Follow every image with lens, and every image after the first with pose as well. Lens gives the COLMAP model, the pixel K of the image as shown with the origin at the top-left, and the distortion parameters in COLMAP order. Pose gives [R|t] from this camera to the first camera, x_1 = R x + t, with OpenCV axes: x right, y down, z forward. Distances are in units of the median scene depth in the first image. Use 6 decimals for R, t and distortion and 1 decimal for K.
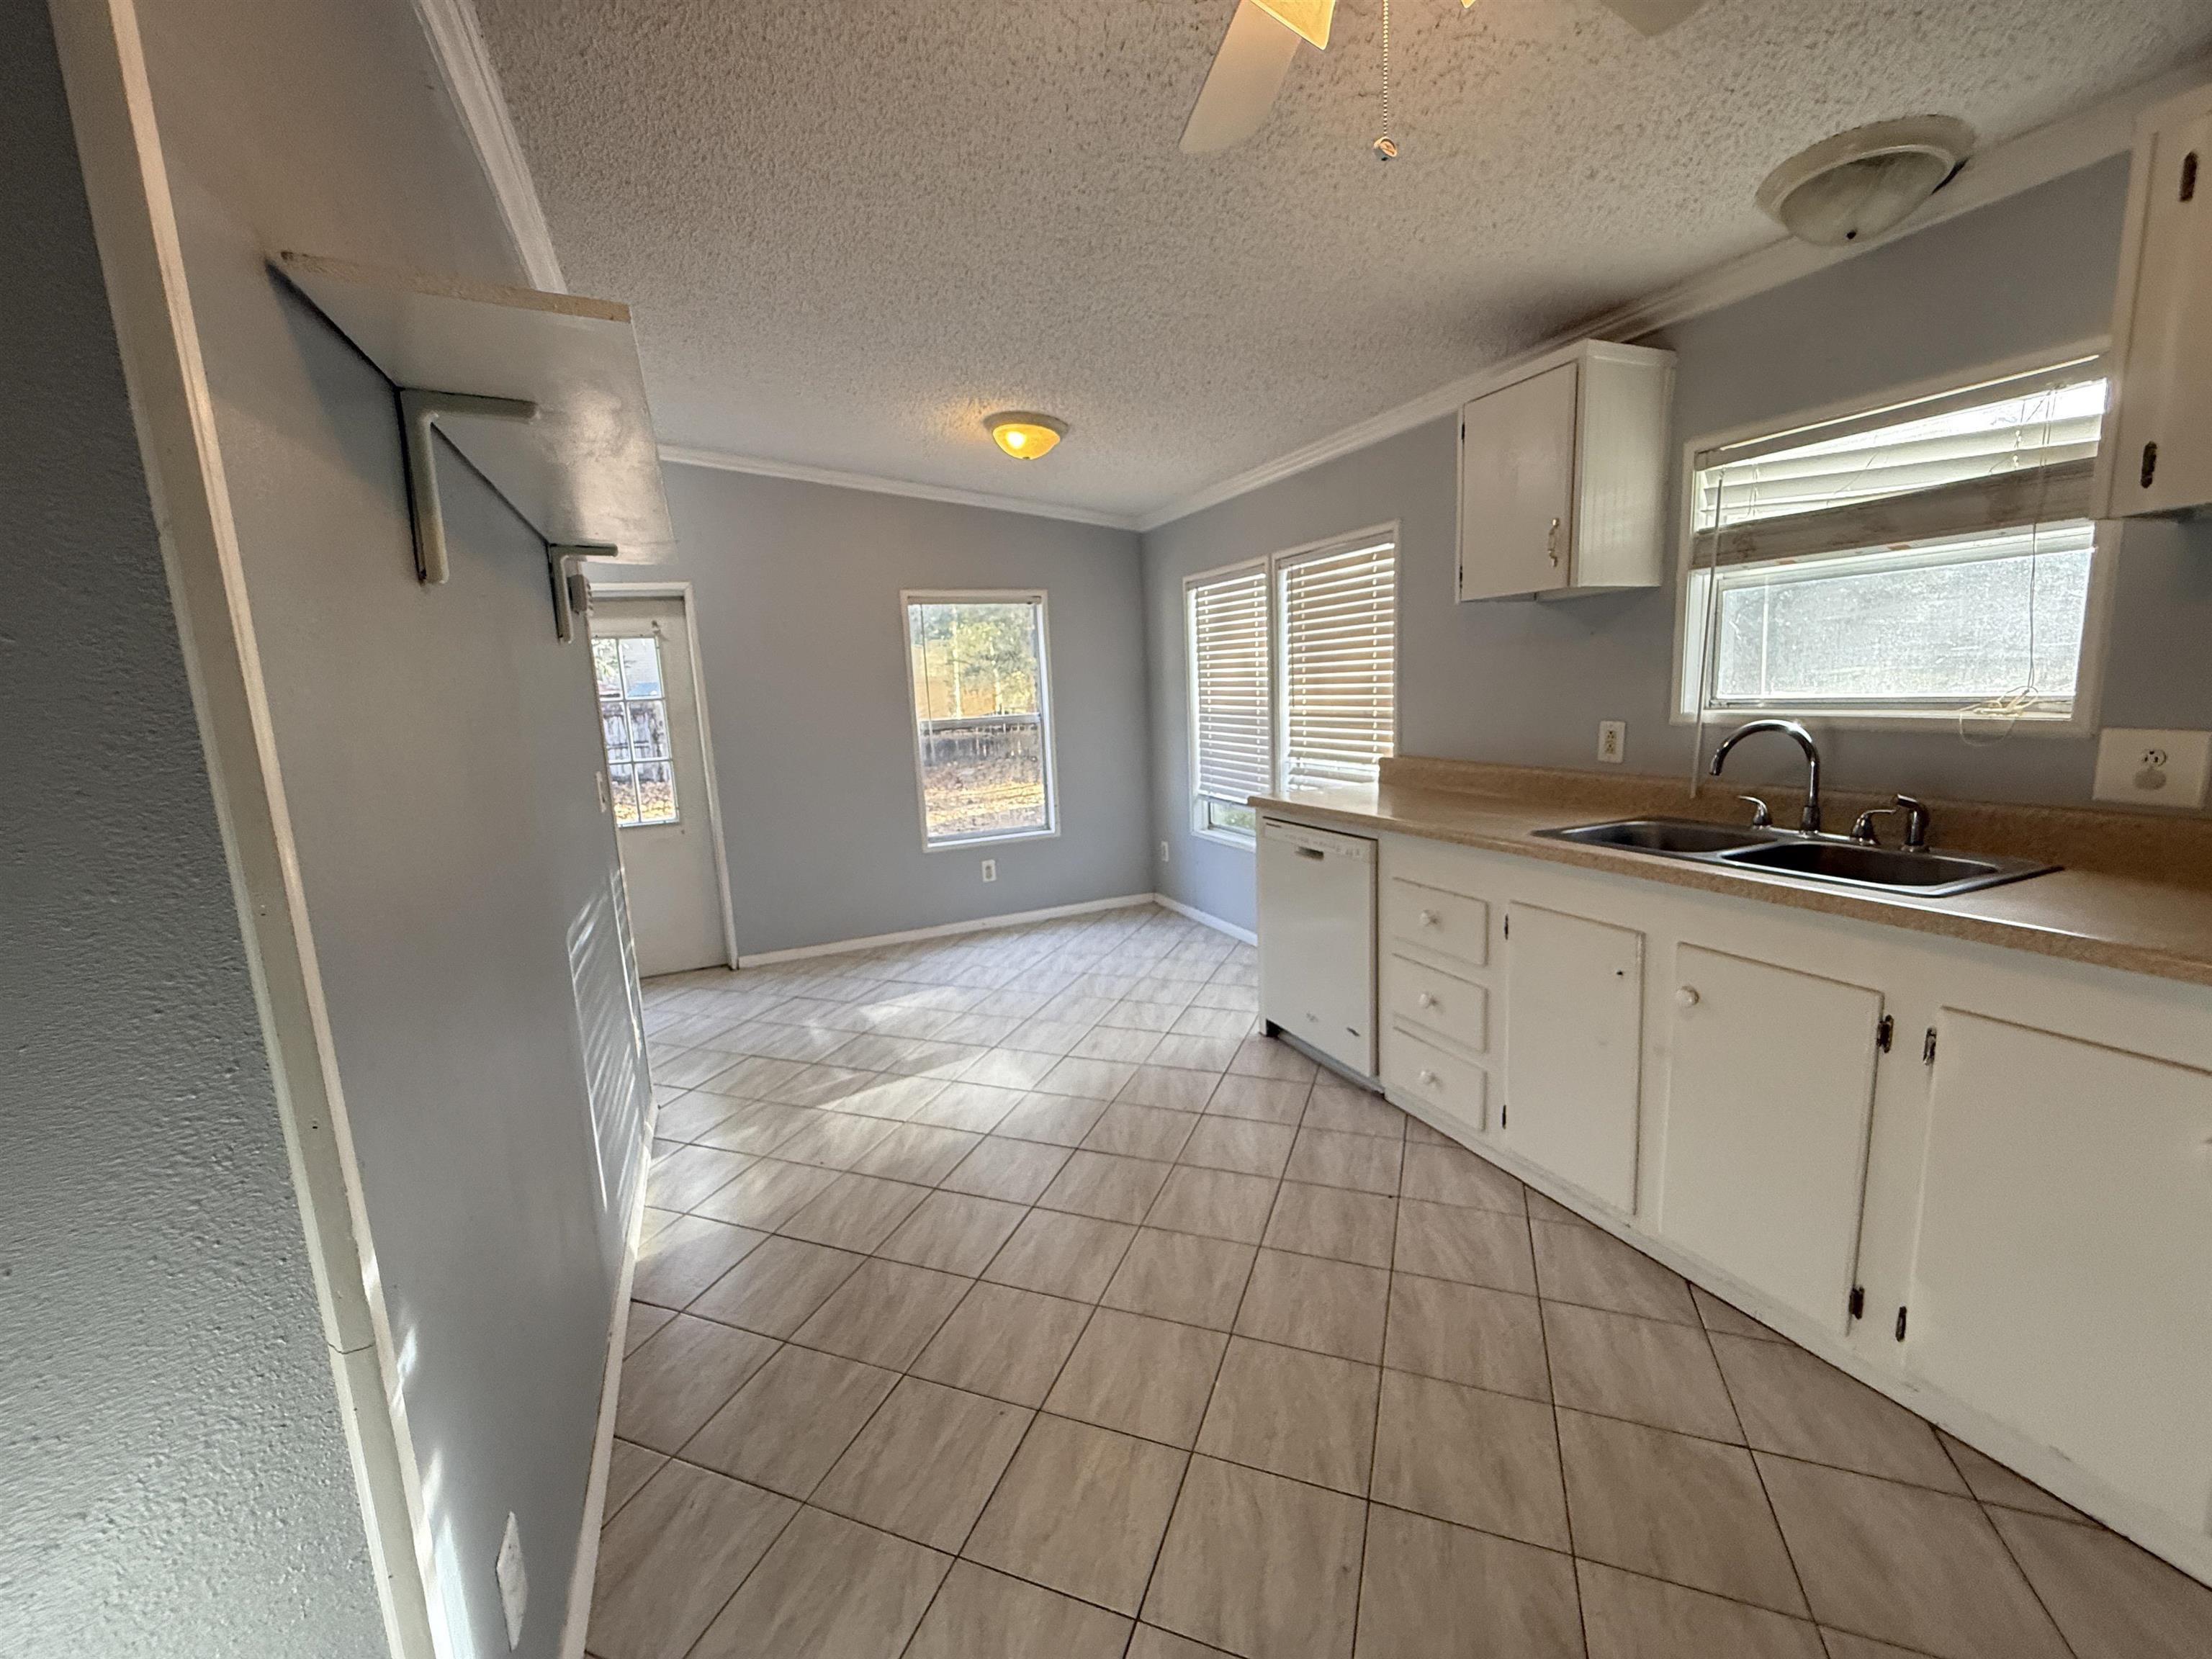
lens RADIAL K [[885.9, 0, 1103.1], [0, 885.9, 828.7], [0, 0, 1]] dist [-0.002226, 0.000026]
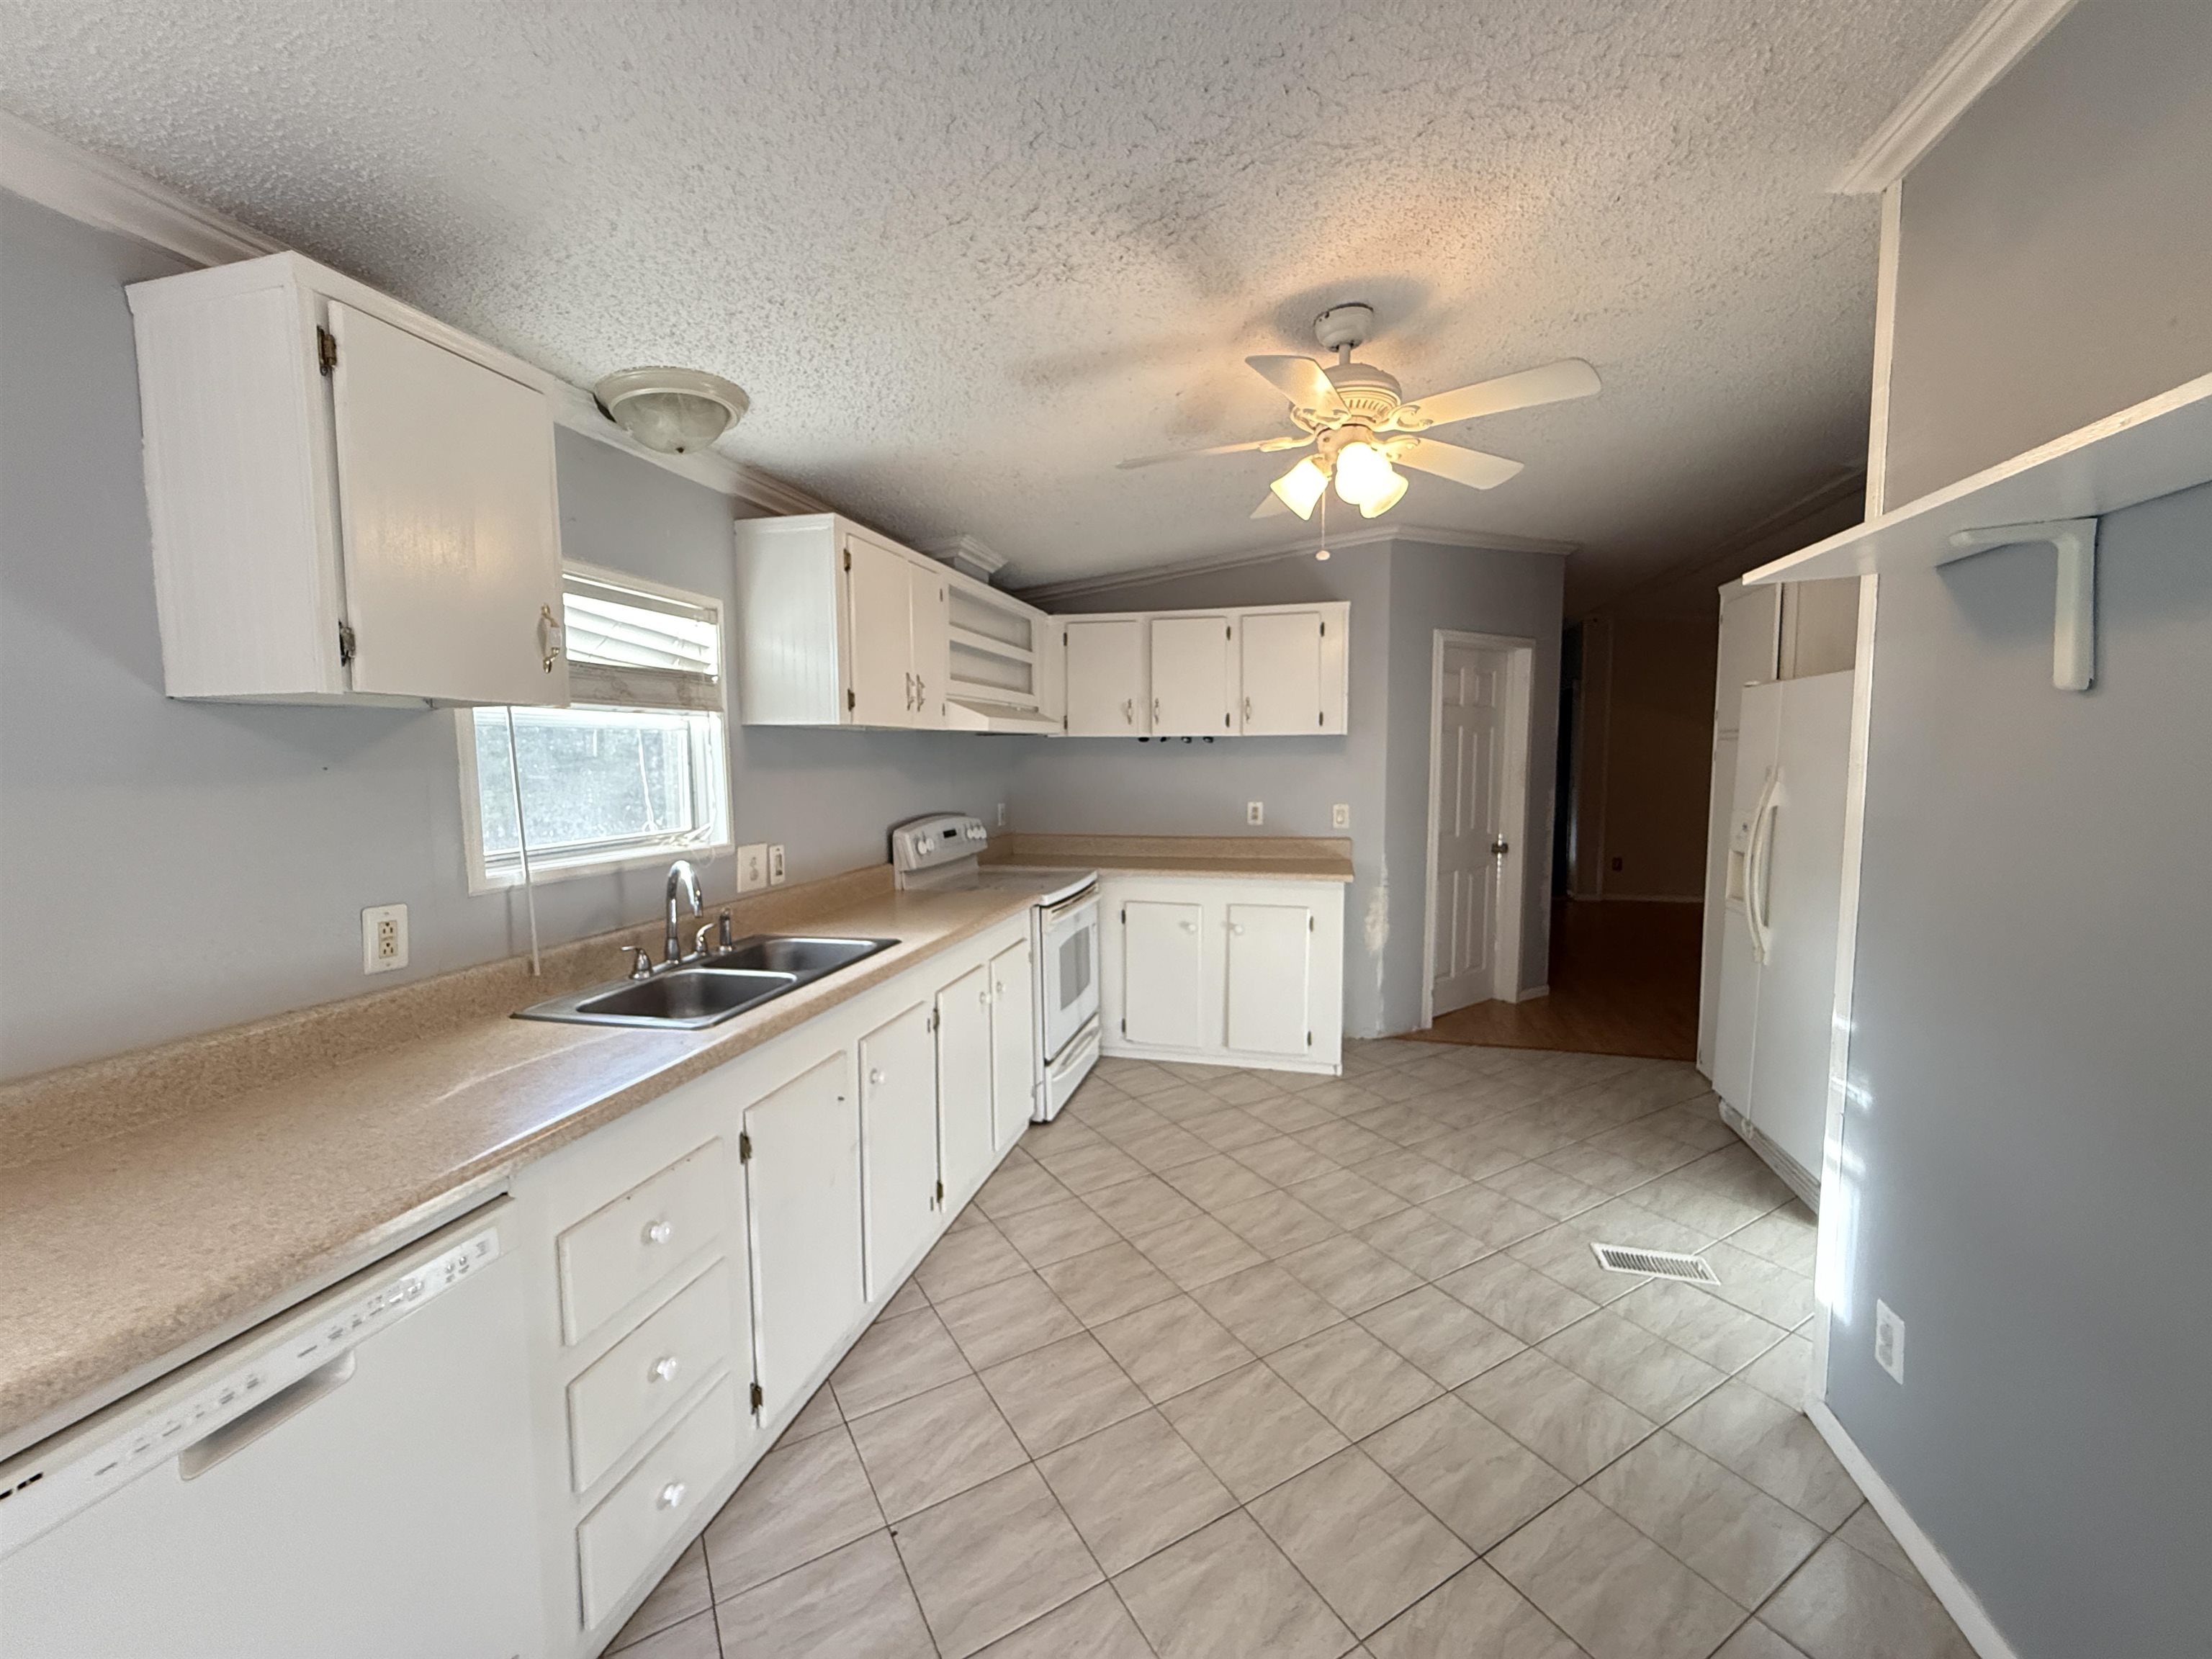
lens RADIAL K [[885.9, 0, 1103.1], [0, 885.9, 828.7], [0, 0, 1]] dist [-0.002226, 0.000026]
pose [[-0.786034, 0.002599, 0.618178, -0.250297], [0.145418, 0.972707, 0.180815, -0.242126], [-0.600836, 0.232021, -0.764959, 1.303759]]
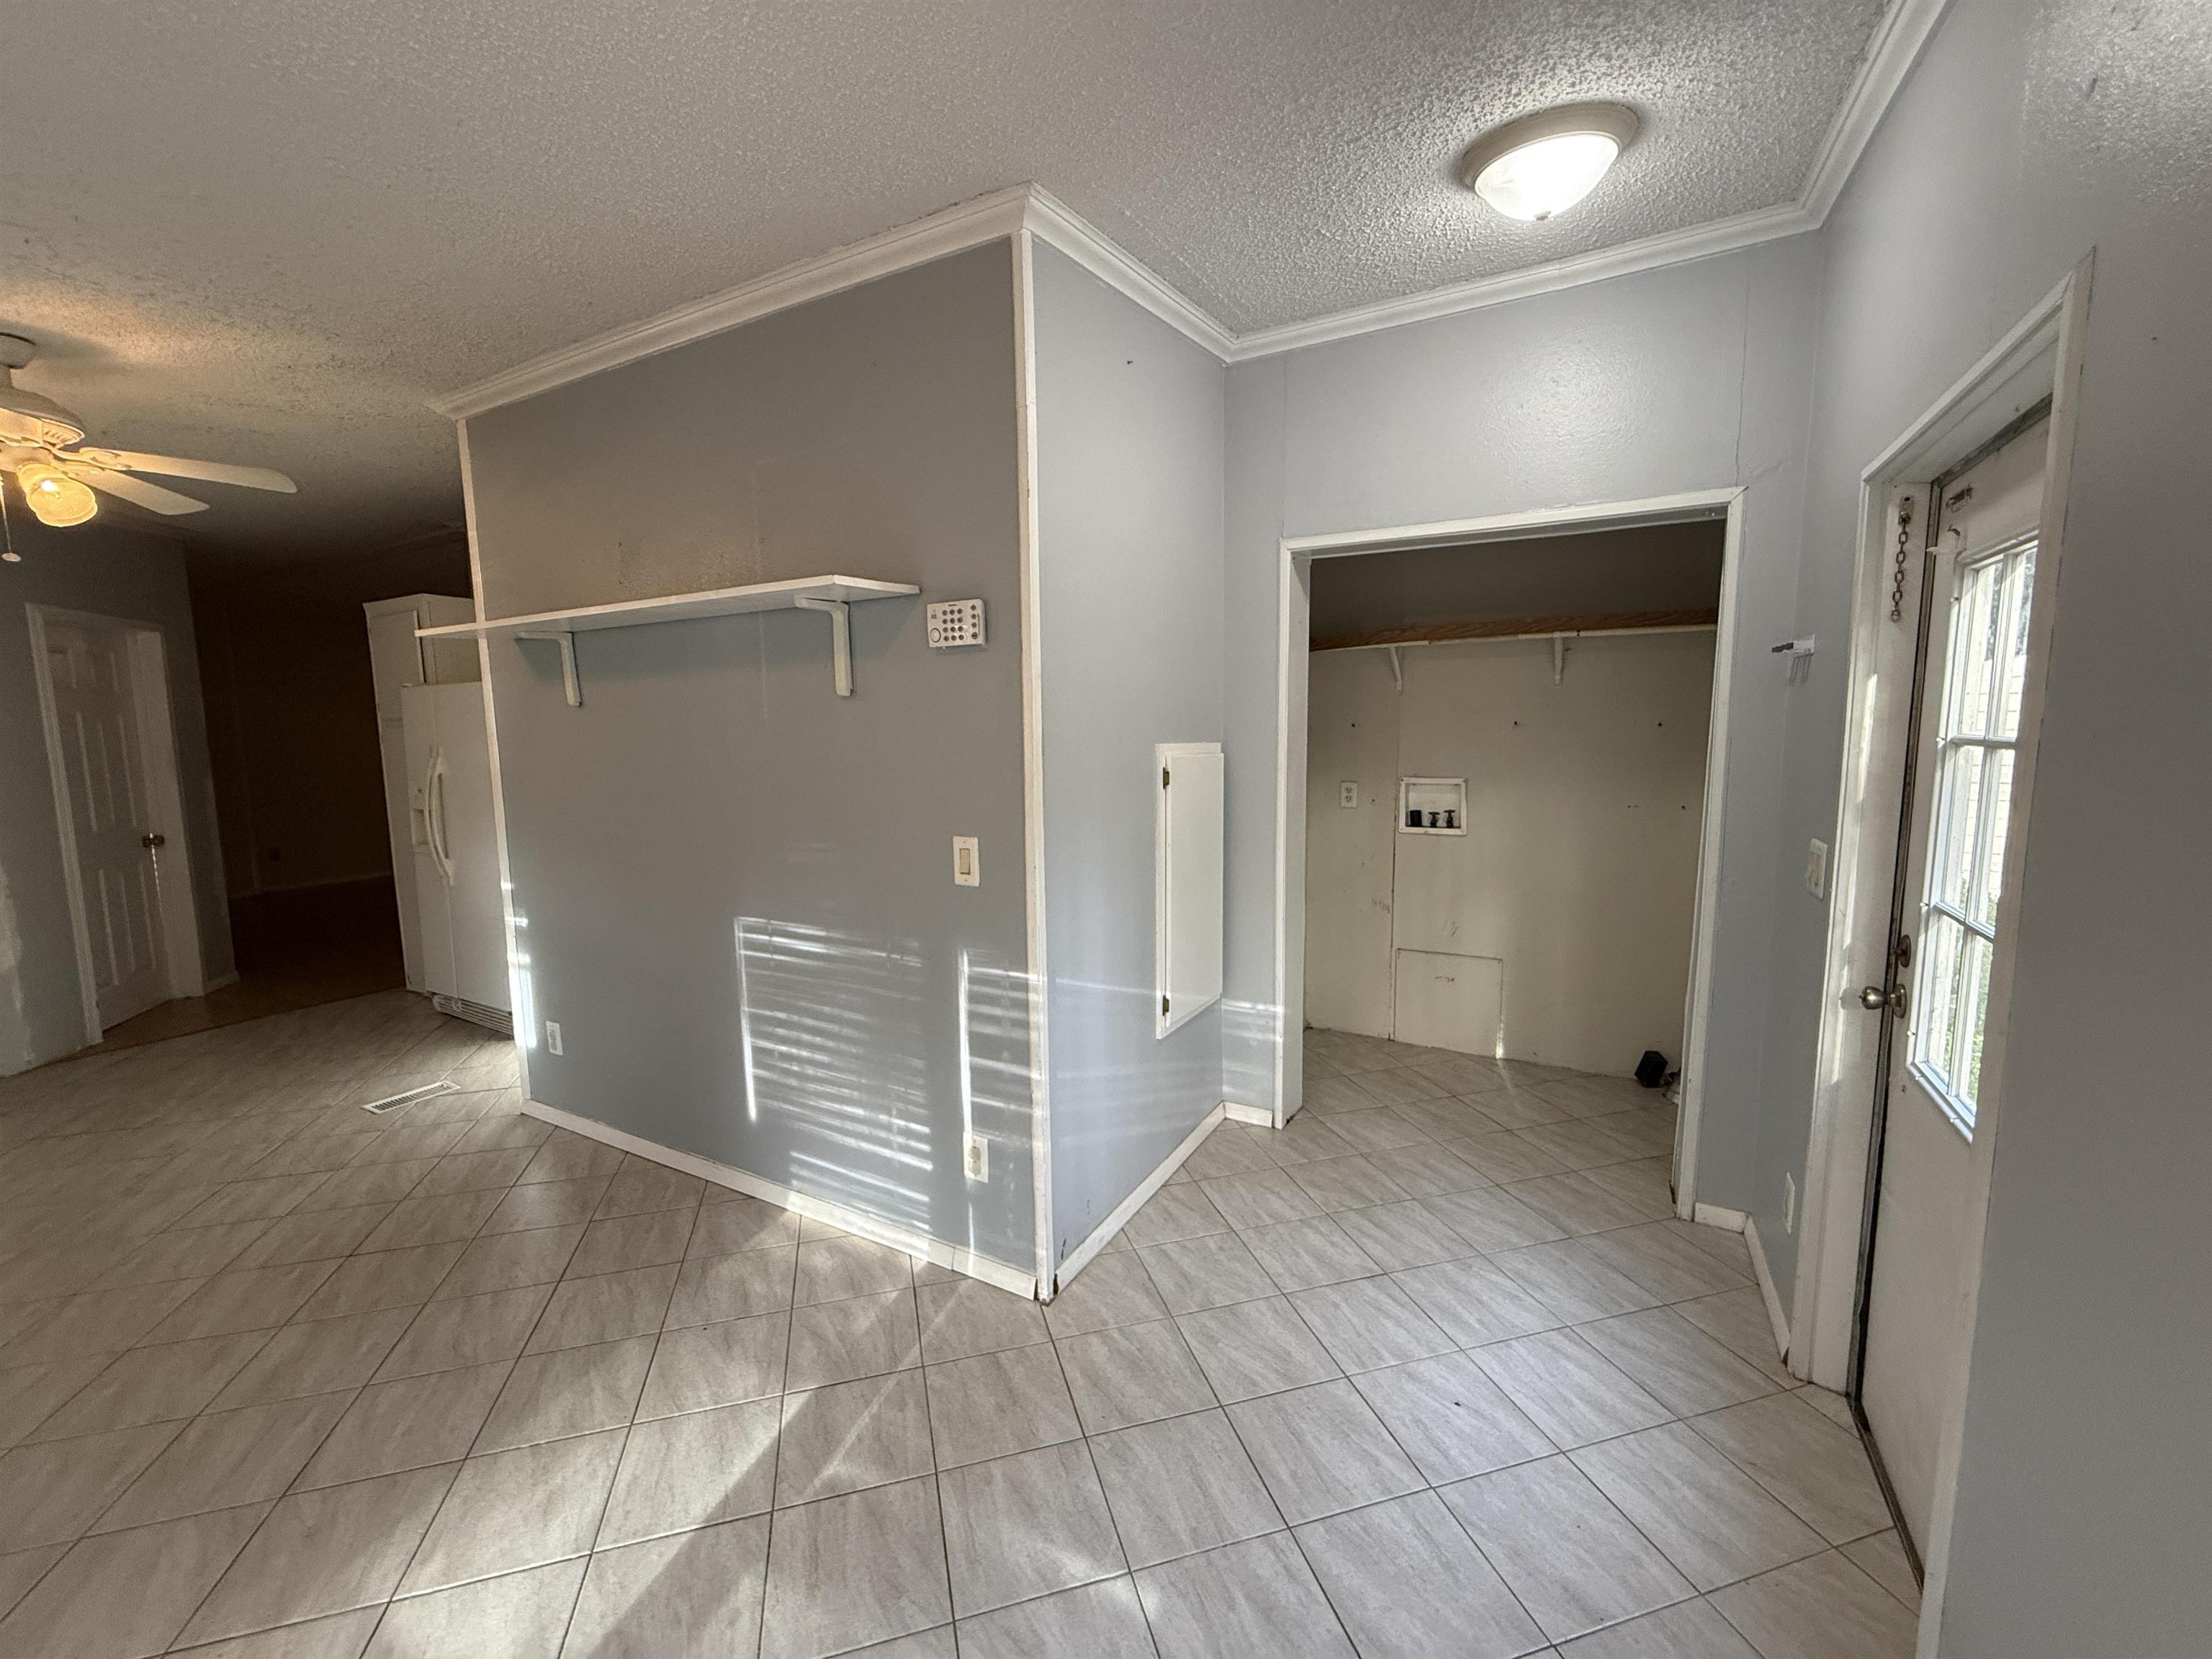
lens RADIAL K [[885.9, 0, 1103.1], [0, 885.9, 828.7], [0, 0, 1]] dist [-0.002226, 0.000026]
pose [[-0.793899, 0.129952, -0.594000, -0.208958], [-0.045874, 0.961310, 0.271622, -0.348691], [0.606317, 0.242889, -0.757222, 1.963653]]
